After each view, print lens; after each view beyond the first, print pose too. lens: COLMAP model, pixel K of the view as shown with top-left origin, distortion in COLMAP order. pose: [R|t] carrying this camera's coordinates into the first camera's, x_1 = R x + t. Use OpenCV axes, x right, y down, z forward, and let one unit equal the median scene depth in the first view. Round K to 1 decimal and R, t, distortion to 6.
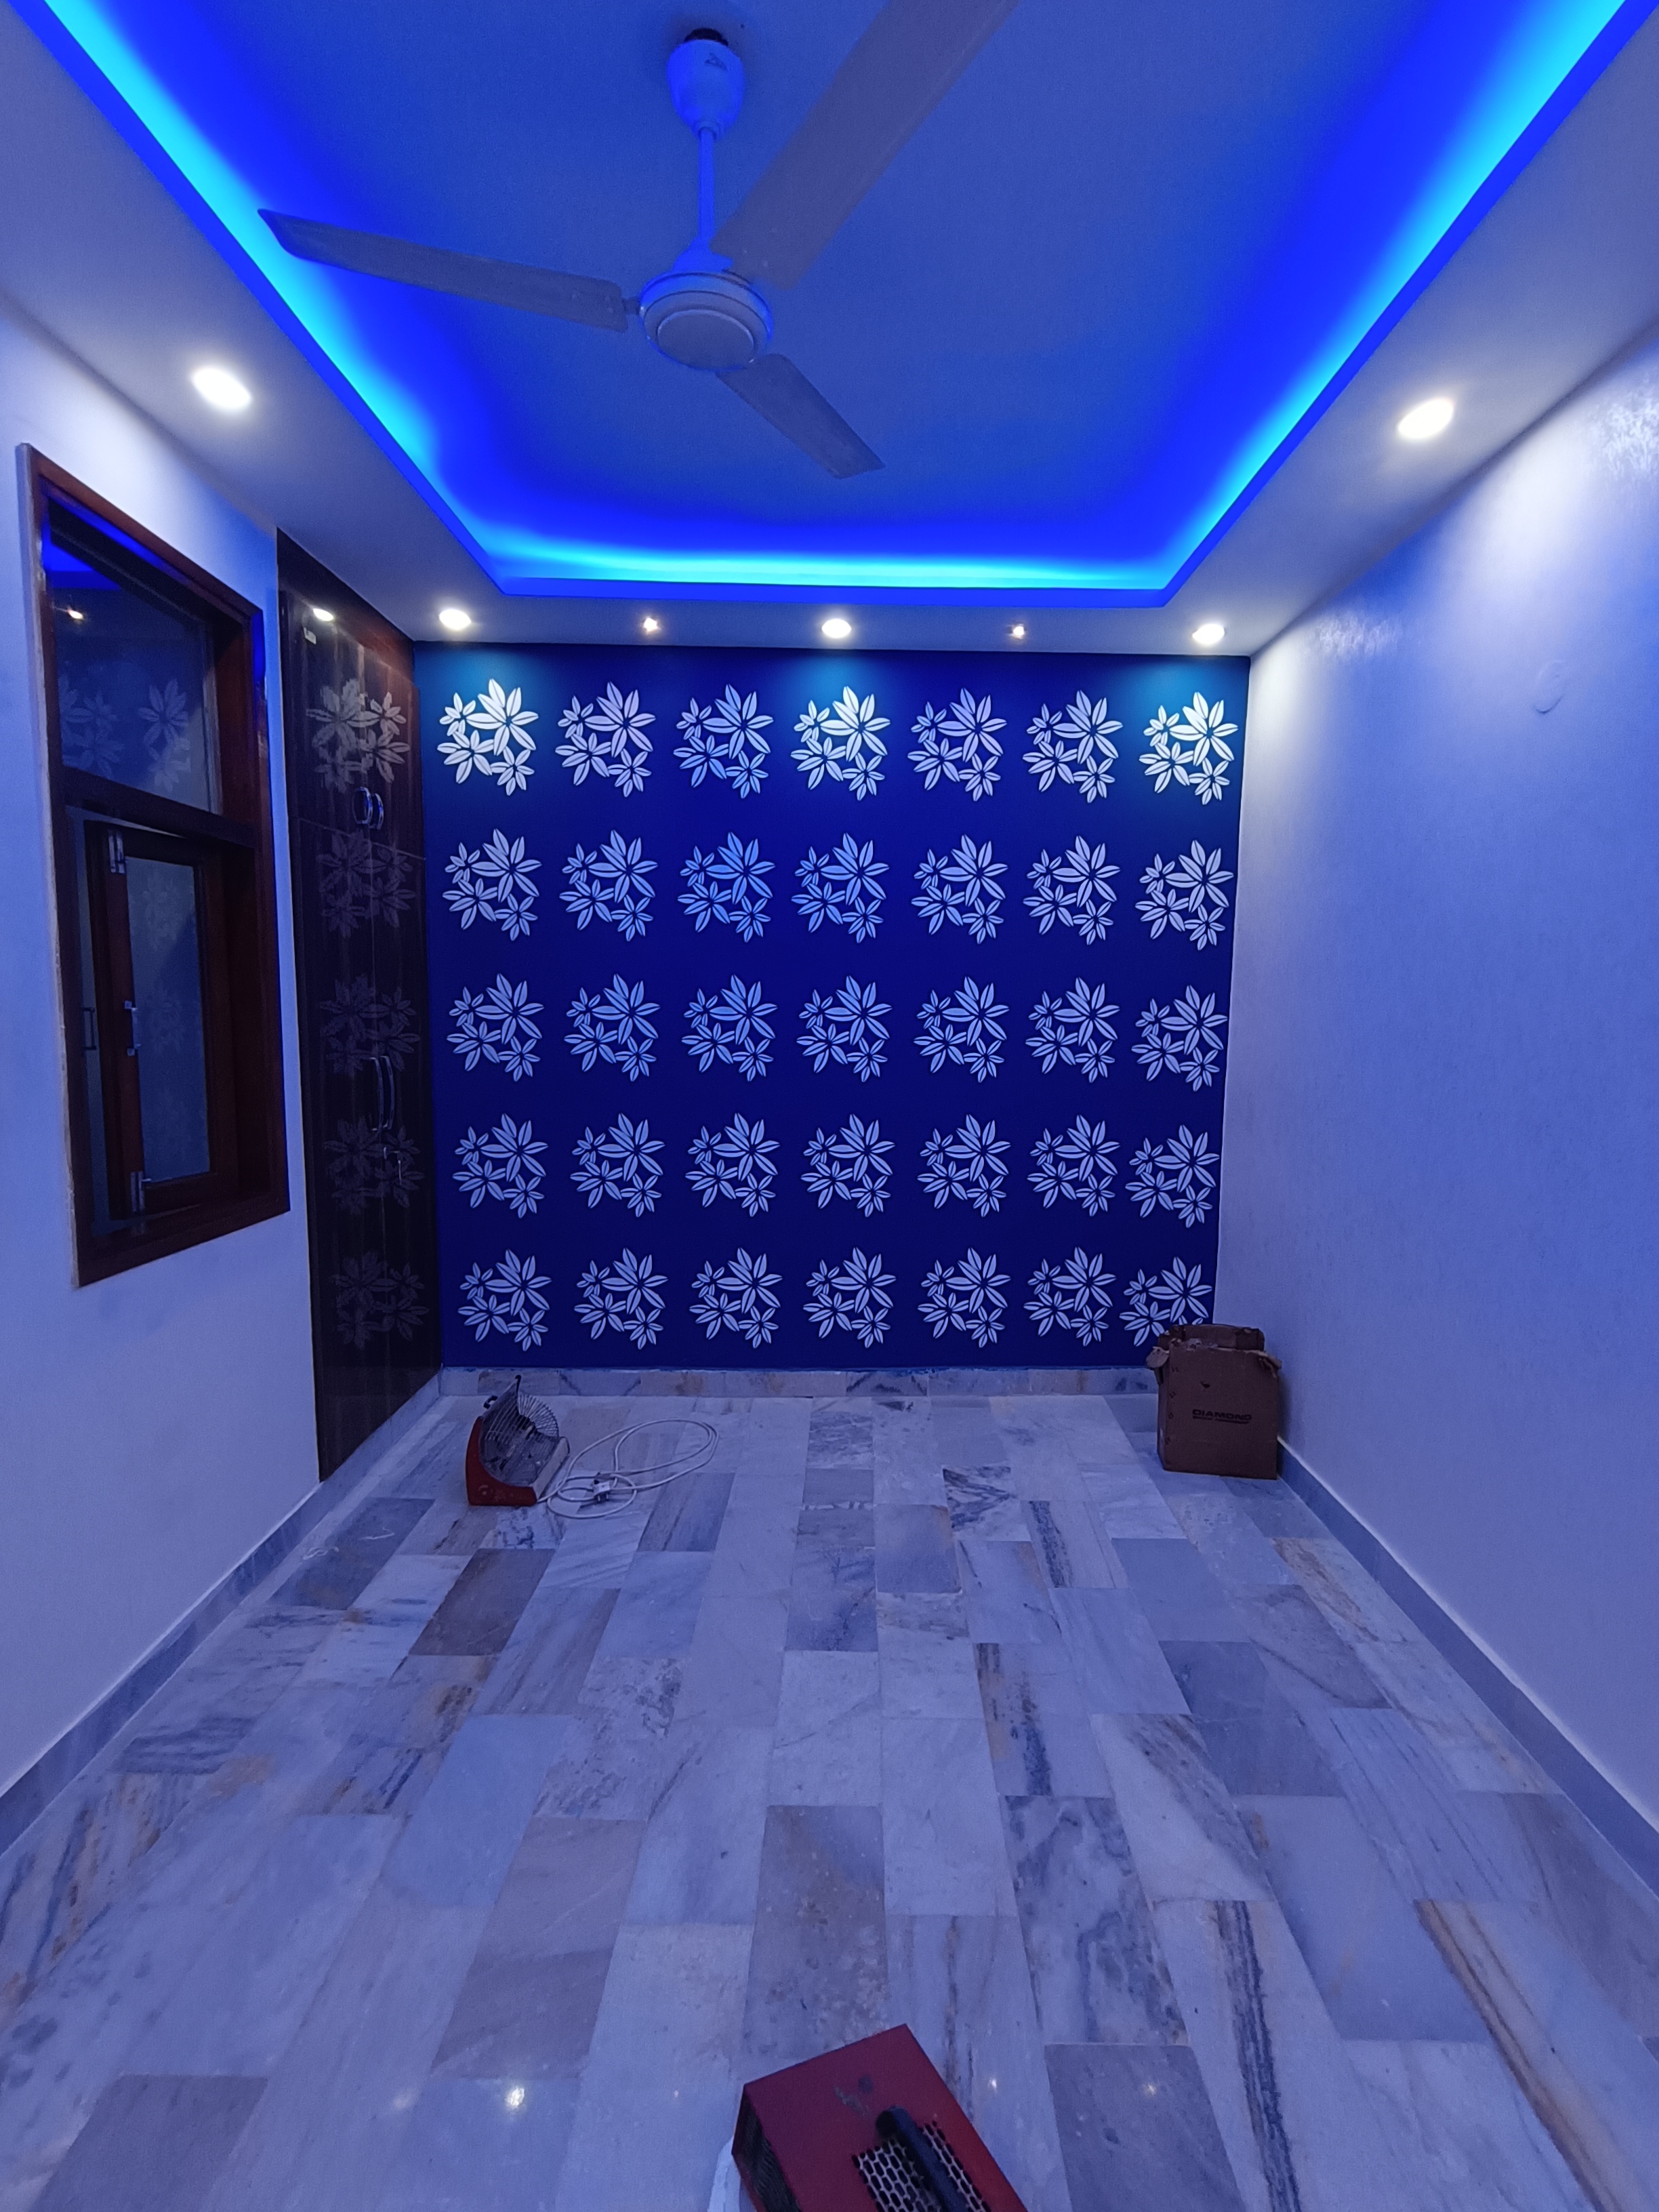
lens RADIAL K [[1026.4, 0, 836.9], [0, 1026.4, 1102.8], [0, 0, 1]] dist [-0.002428, 0.002262]
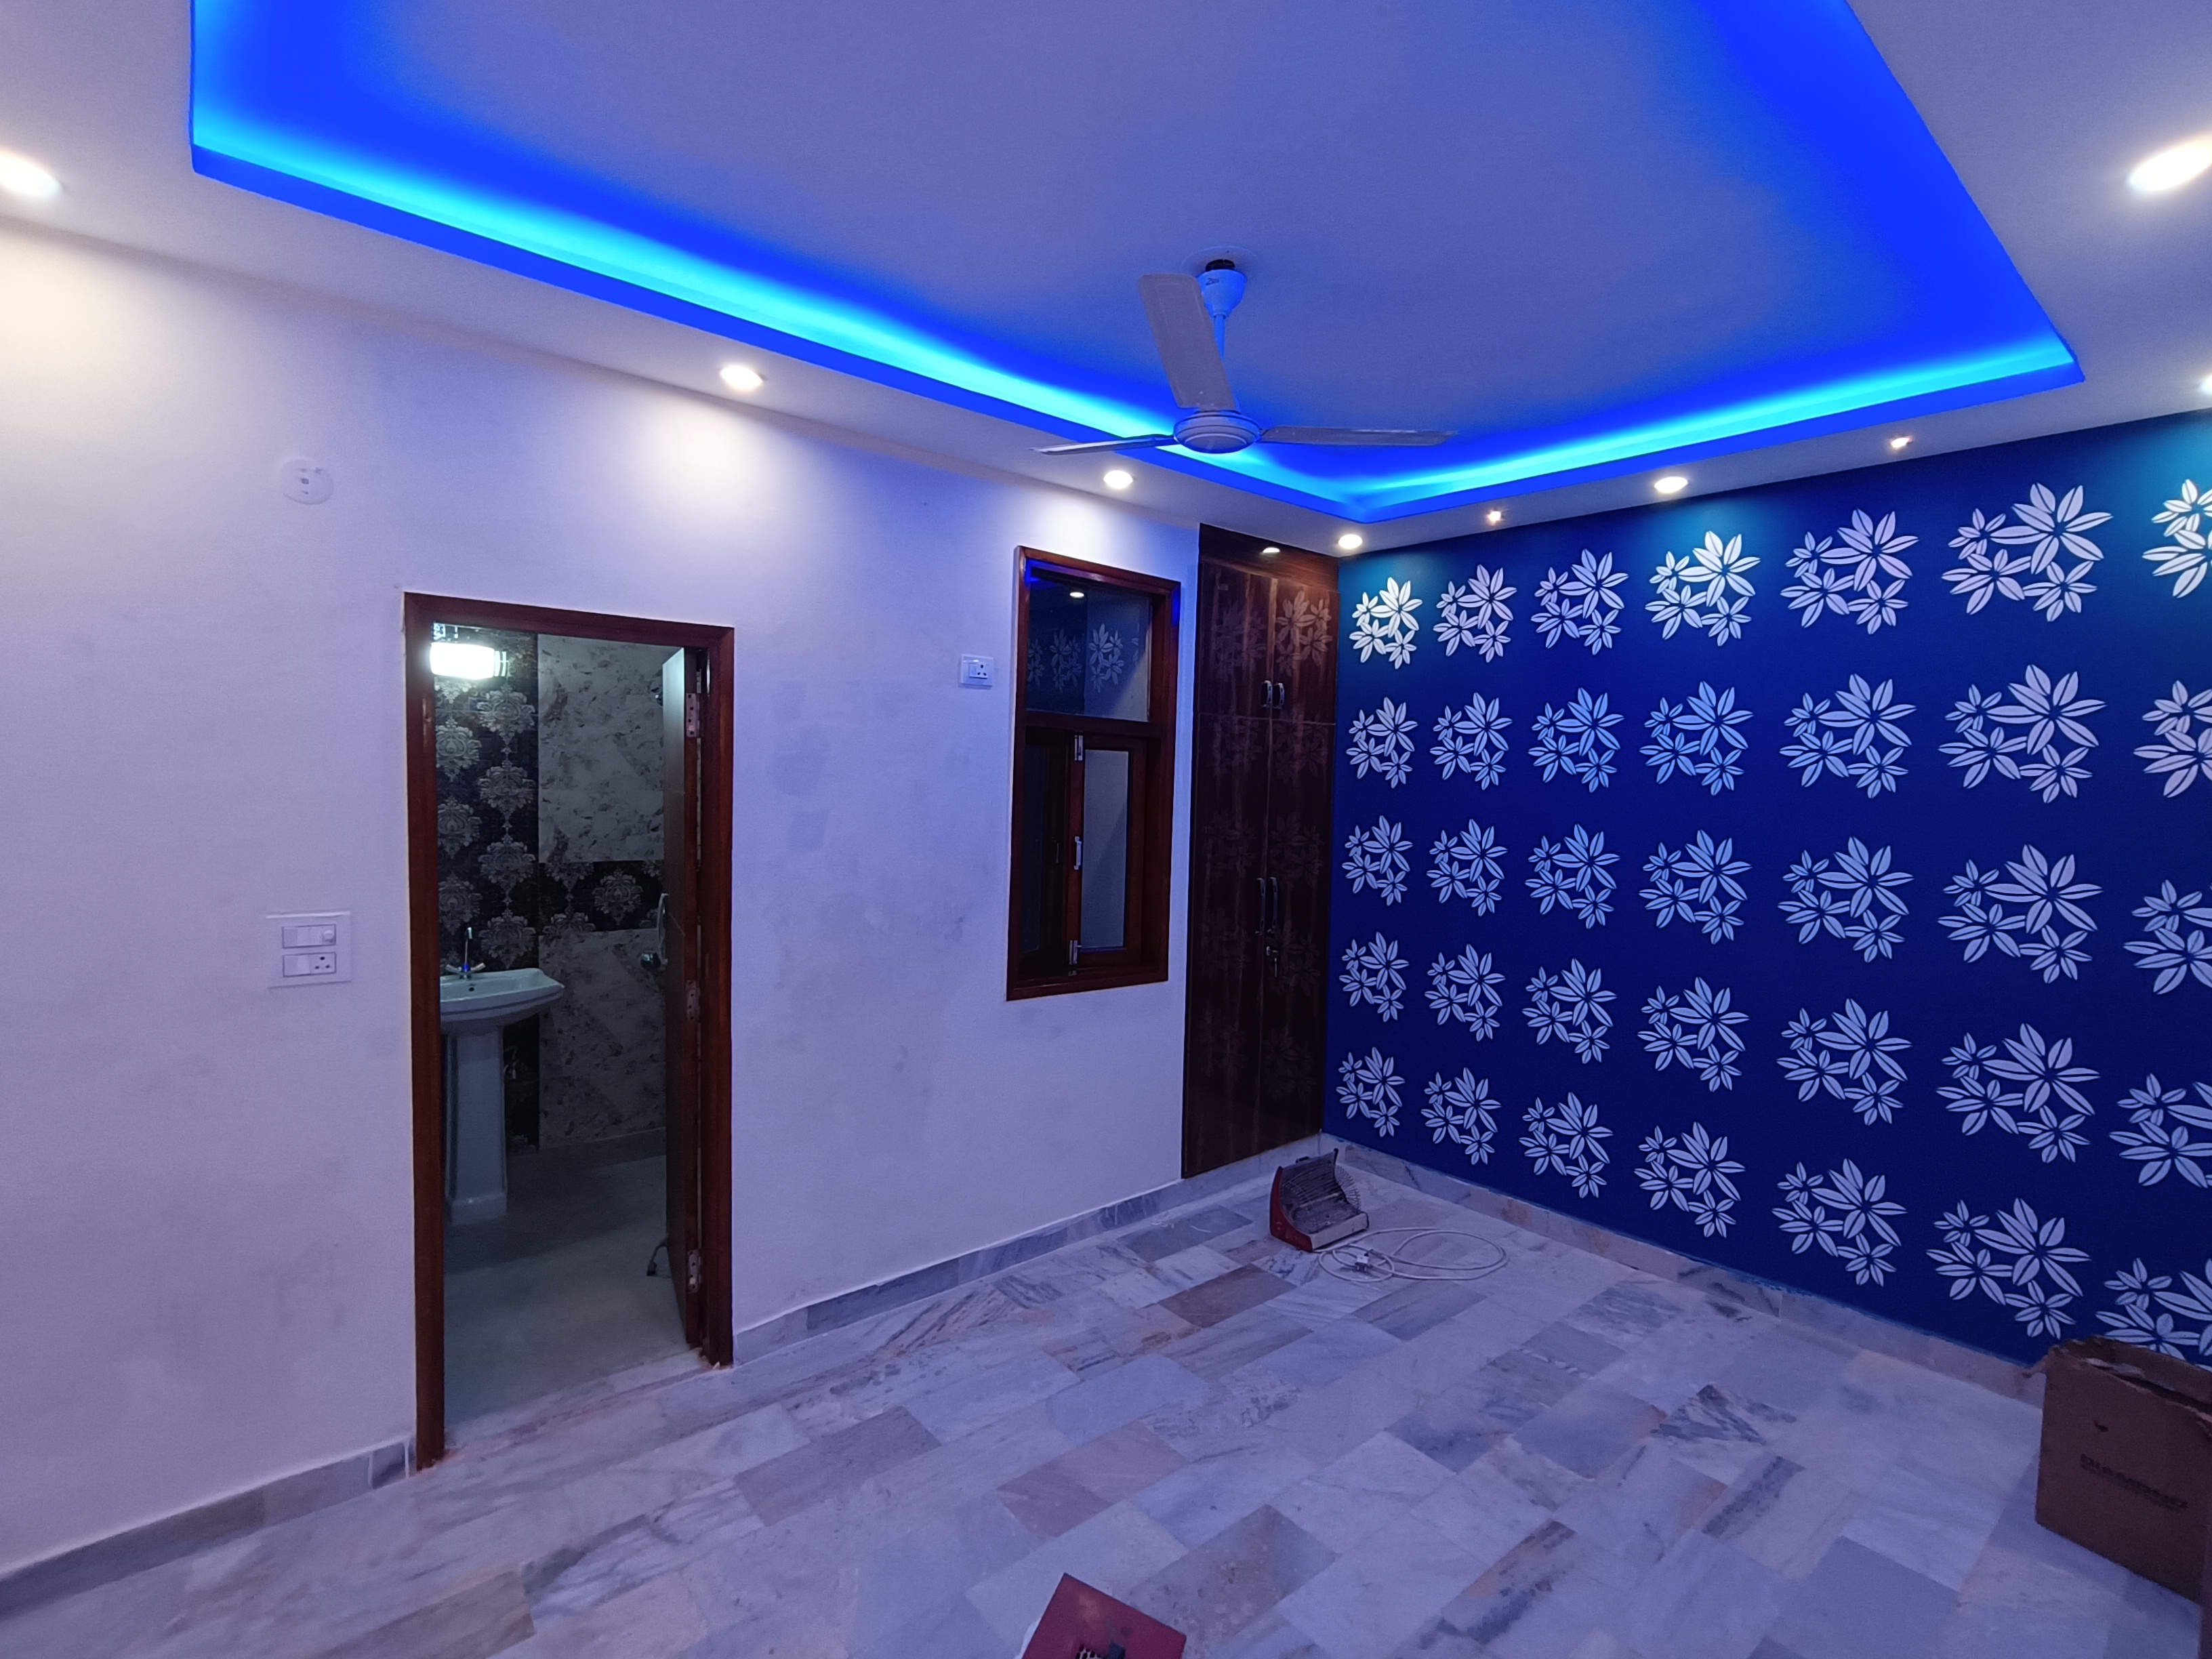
lens RADIAL K [[1026.4, 0, 1106.3], [0, 1026.4, 828.9], [0, 0, 1]] dist [-0.002428, 0.002262]
pose [[0.647210, 0.043825, -0.761051, 0.385816], [-0.098605, 0.994772, -0.026570, -0.046782], [0.755908, 0.092240, 0.648147, -0.024196]]
